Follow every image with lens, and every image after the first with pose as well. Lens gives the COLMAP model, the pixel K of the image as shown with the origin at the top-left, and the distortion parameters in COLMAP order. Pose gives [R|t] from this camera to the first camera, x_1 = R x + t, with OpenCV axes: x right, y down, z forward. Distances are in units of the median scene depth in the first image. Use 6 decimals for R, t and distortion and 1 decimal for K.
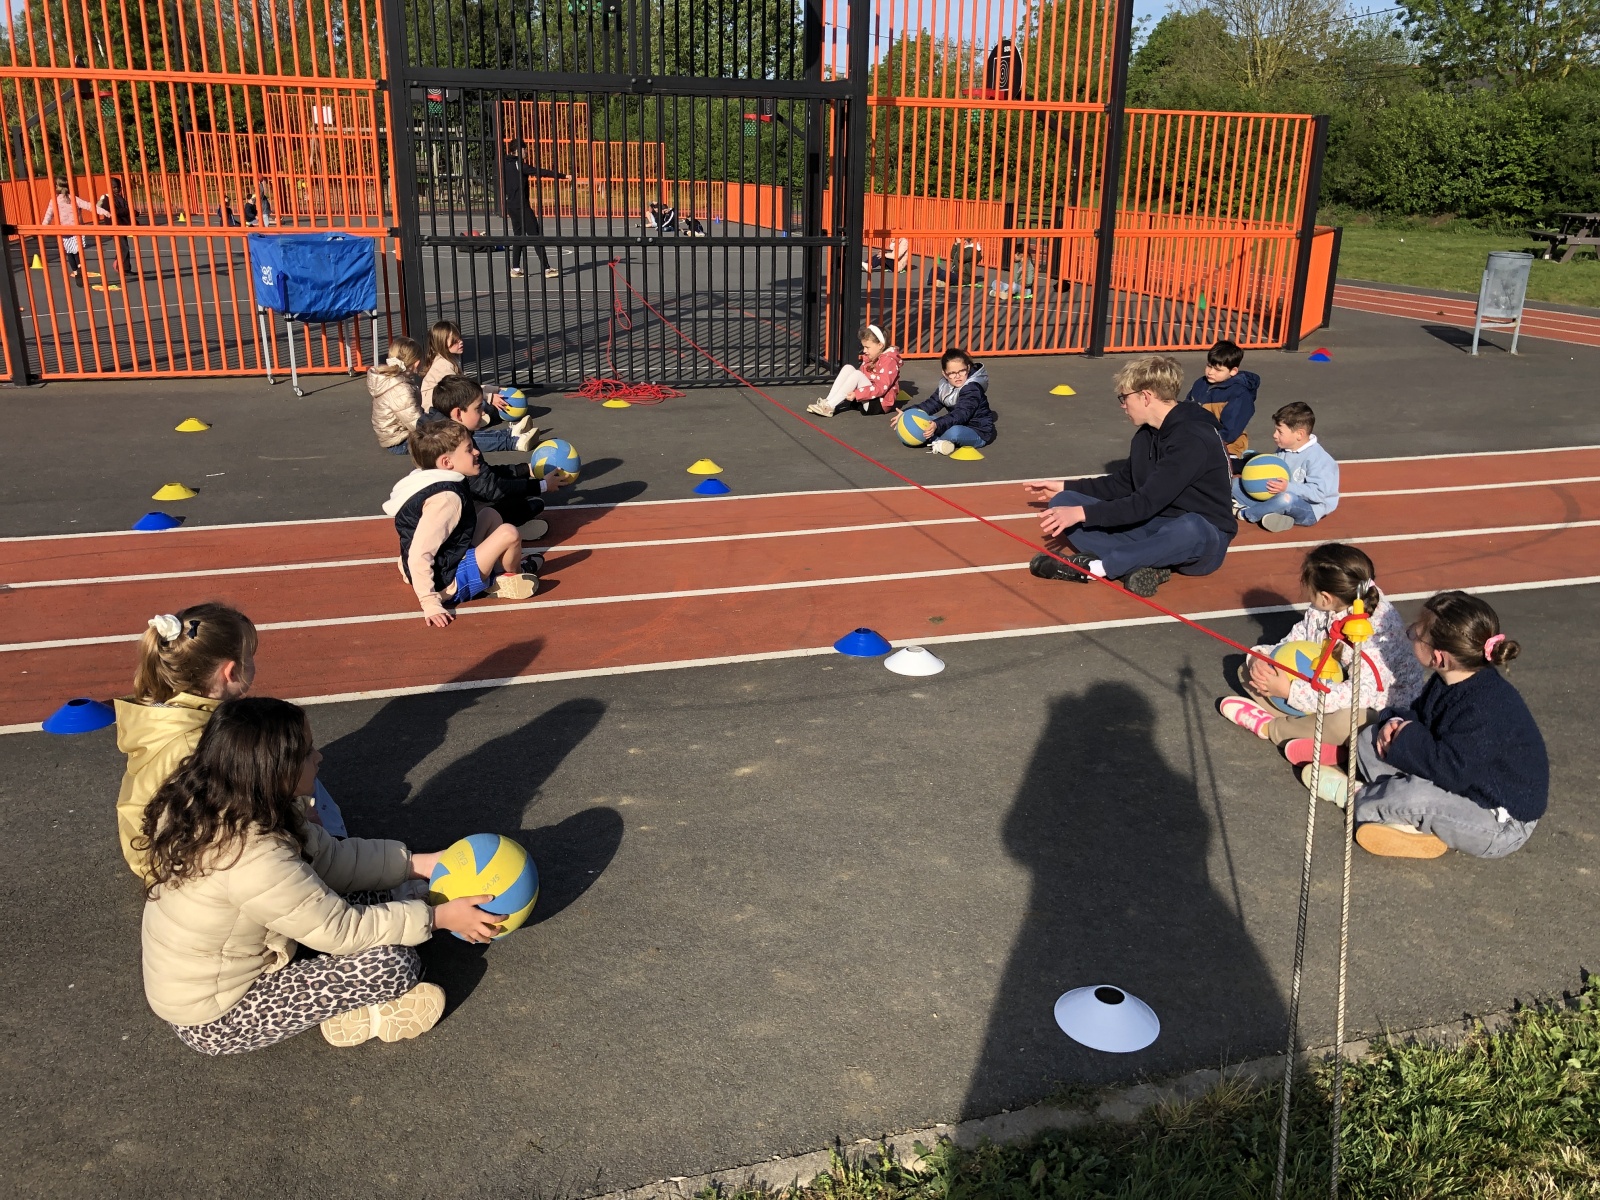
lens RADIAL K [[1393.1, 0, 799.3], [0, 1393.1, 642.3], [0, 0, 1]] dist [0.018783, 0.009076]
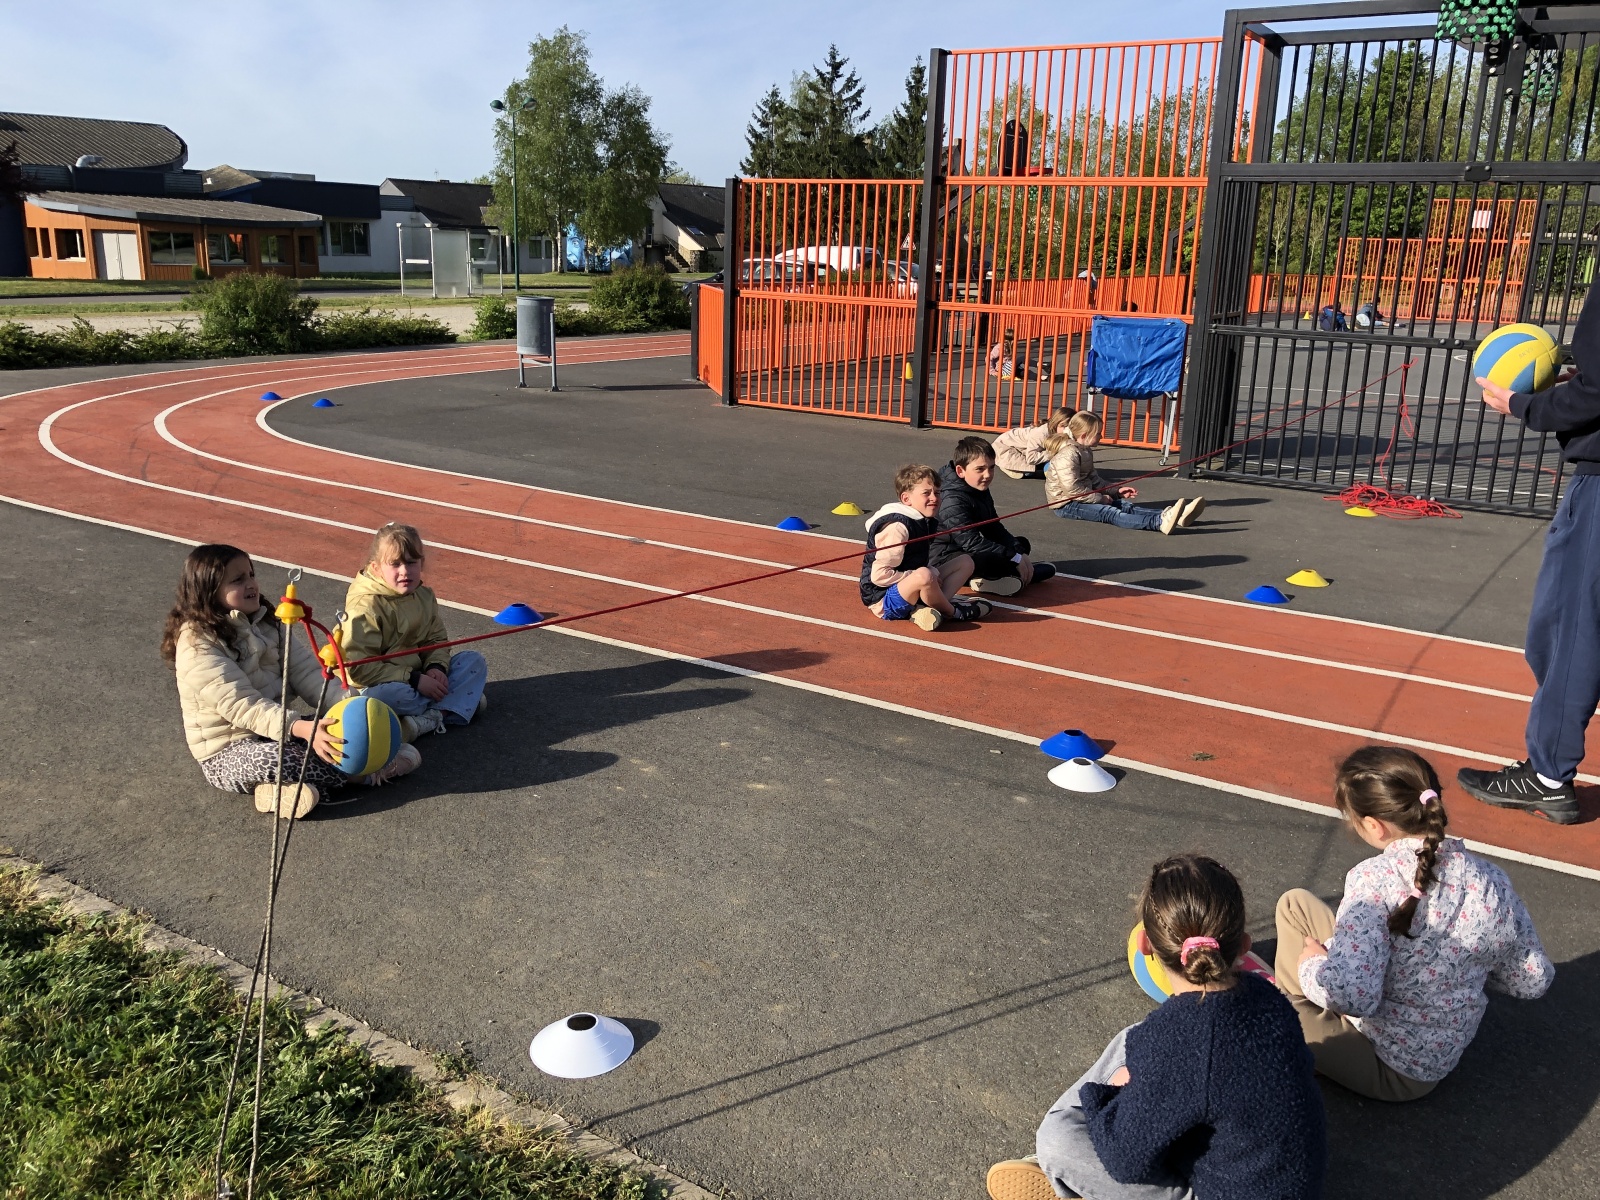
lens RADIAL K [[1390.2, 0, 800.0], [0, 1390.2, 600.0], [0, 0, 1]] dist [0.011883, -0.000104]
pose [[0.622993, 0.204708, -0.754966, 0.624116], [-0.277848, 0.960123, 0.031058, -0.072358], [0.731218, 0.190416, 0.655028, 0.239059]]
